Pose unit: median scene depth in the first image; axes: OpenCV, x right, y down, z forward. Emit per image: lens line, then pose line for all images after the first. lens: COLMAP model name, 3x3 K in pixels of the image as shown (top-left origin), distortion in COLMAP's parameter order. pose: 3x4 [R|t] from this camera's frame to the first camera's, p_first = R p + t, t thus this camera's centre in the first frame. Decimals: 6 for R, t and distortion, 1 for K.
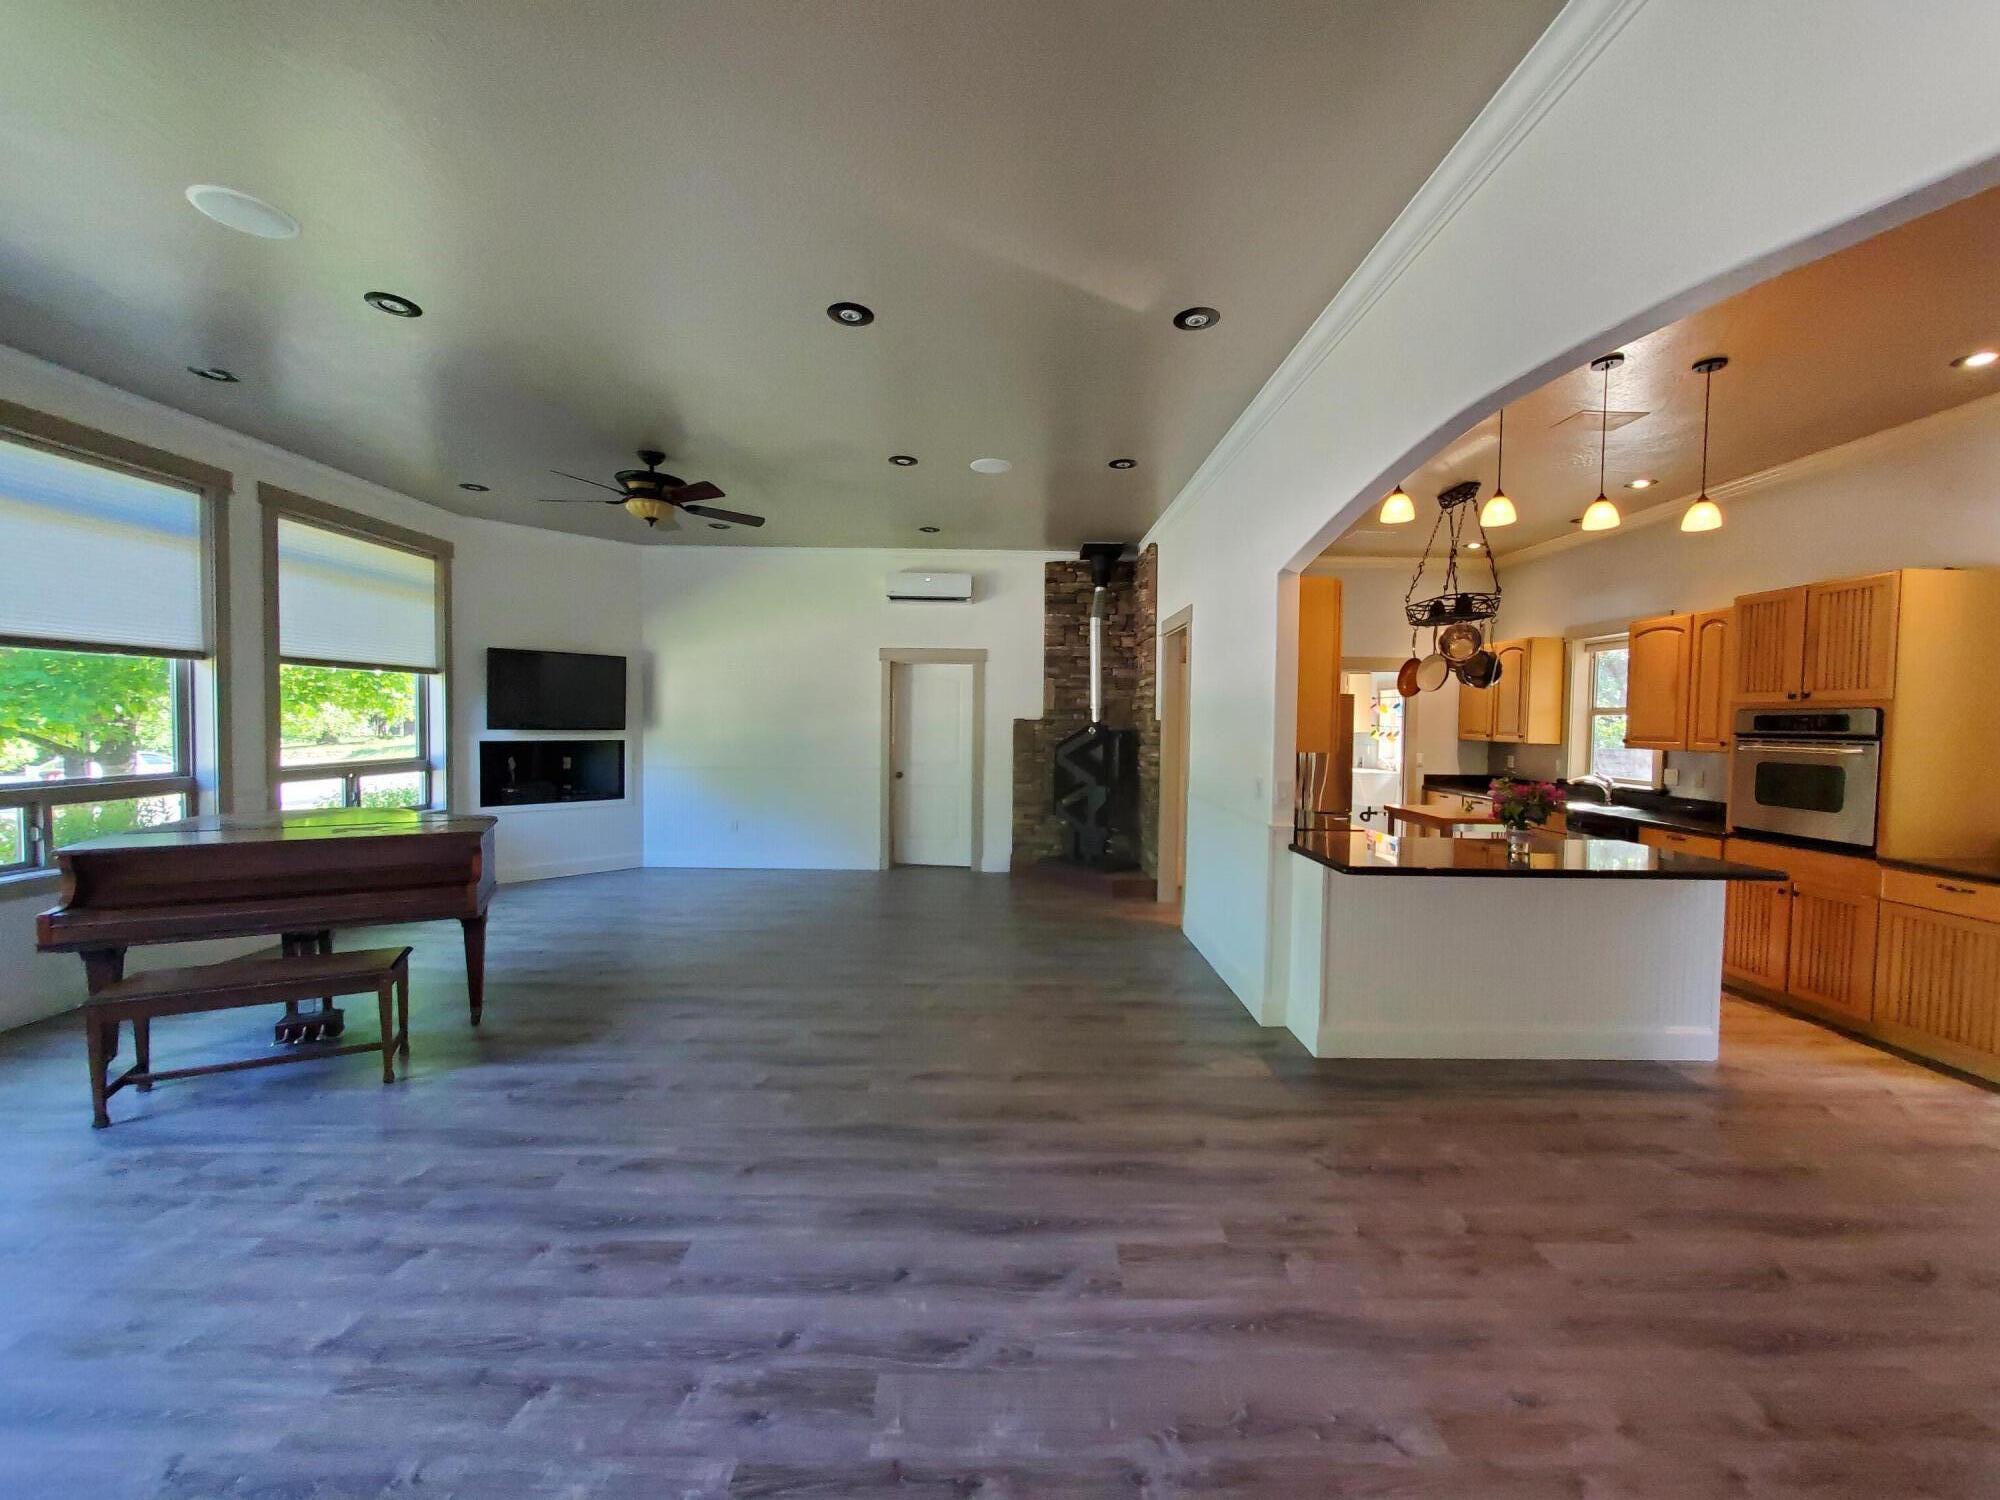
lens RADIAL K [[781.0, 0, 1000.0], [0, 781.0, 750.0], [0, 0, 1]] dist [-0.000941, -0.000614]
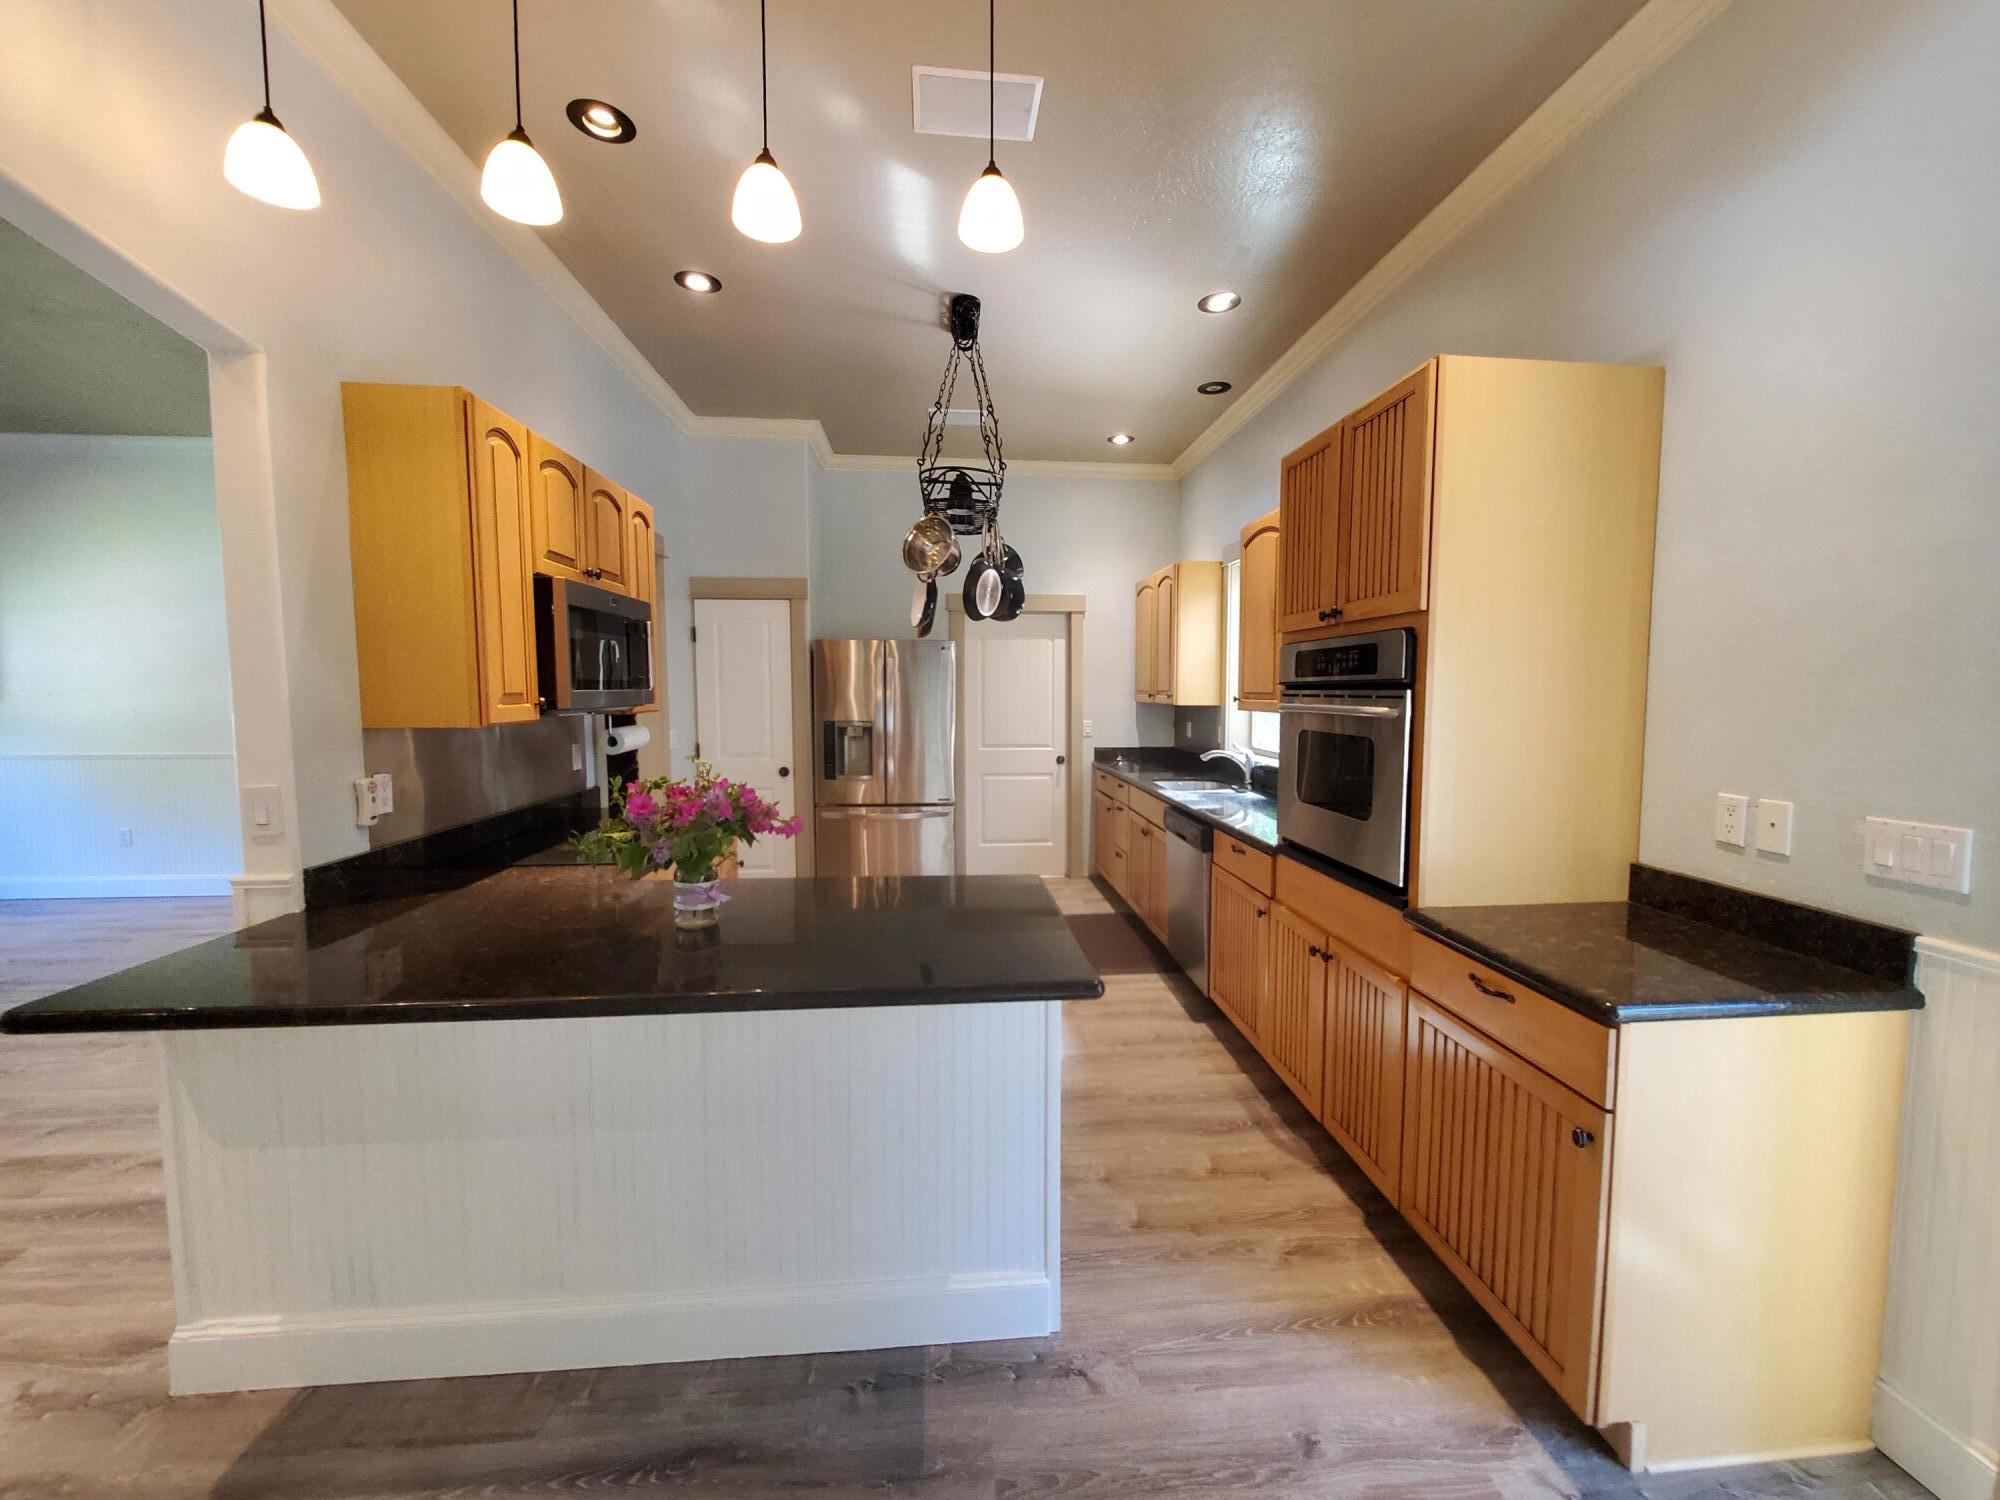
lens RADIAL K [[781.0, 0, 1000.0], [0, 781.0, 750.0], [0, 0, 1]] dist [-0.000941, -0.000614]
pose [[0.996910, -0.023317, 0.075014, 0.785422], [0.020508, 0.999068, 0.037994, 0.003417], [-0.075830, -0.036338, 0.996458, 0.476790]]
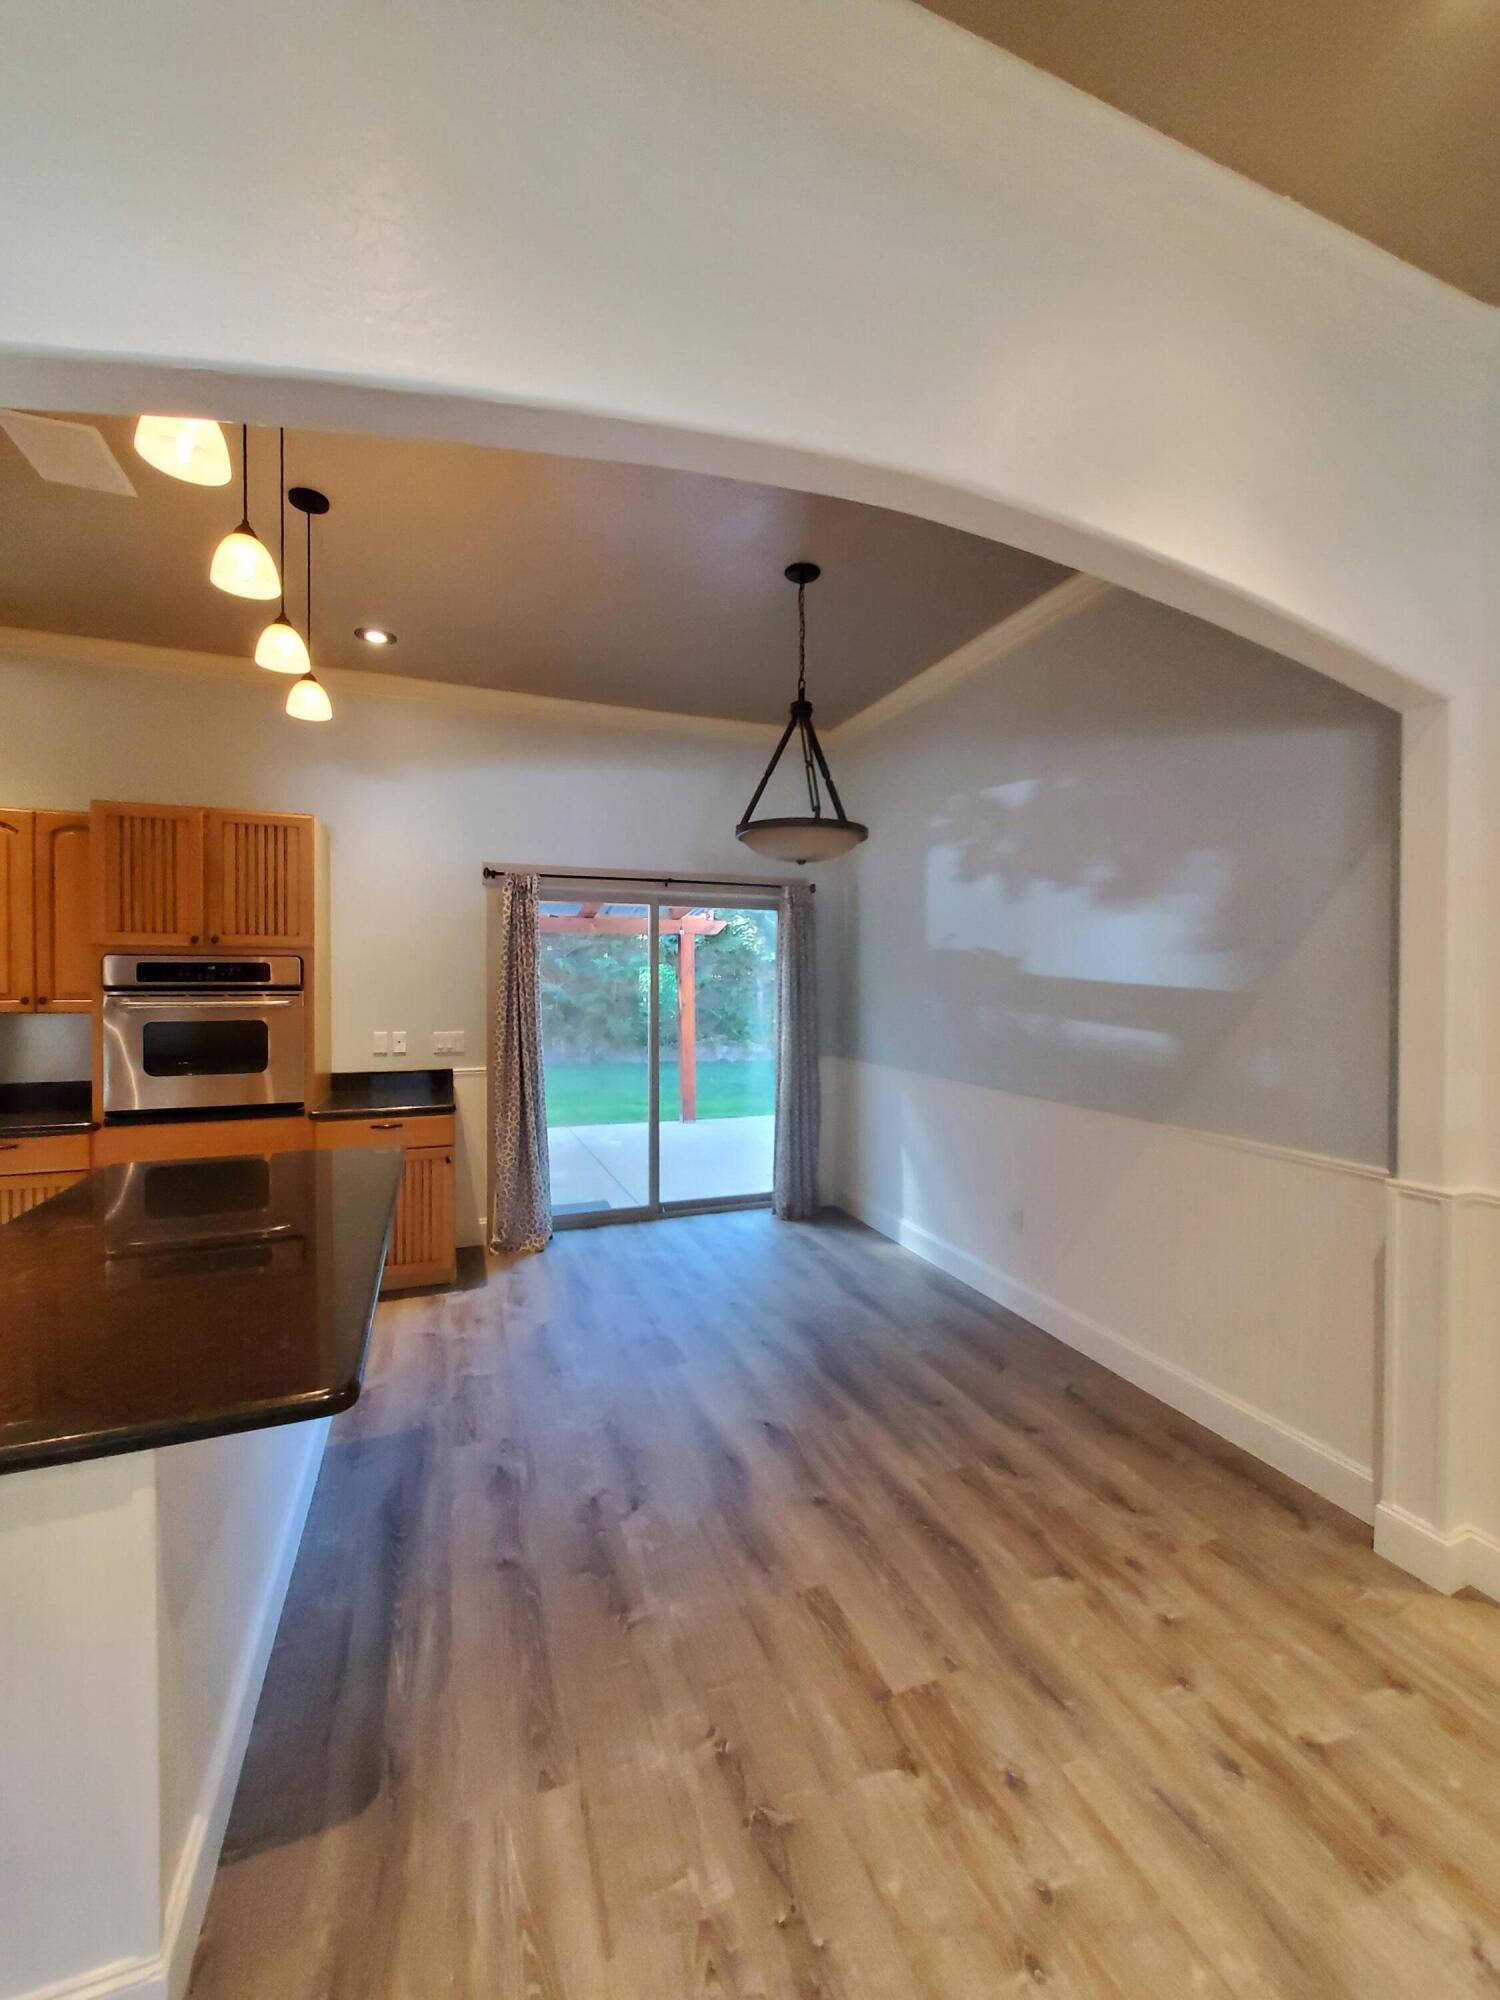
lens RADIAL K [[781.0, 0, 757.3], [0, 781.0, 985.7], [0, 0, 1]] dist [-0.000941, -0.000614]
pose [[-0.356904, -0.032957, 0.933560, 0.033819], [0.025921, 0.998643, 0.045164, -0.045499], [-0.933781, 0.040318, -0.355565, 0.797357]]
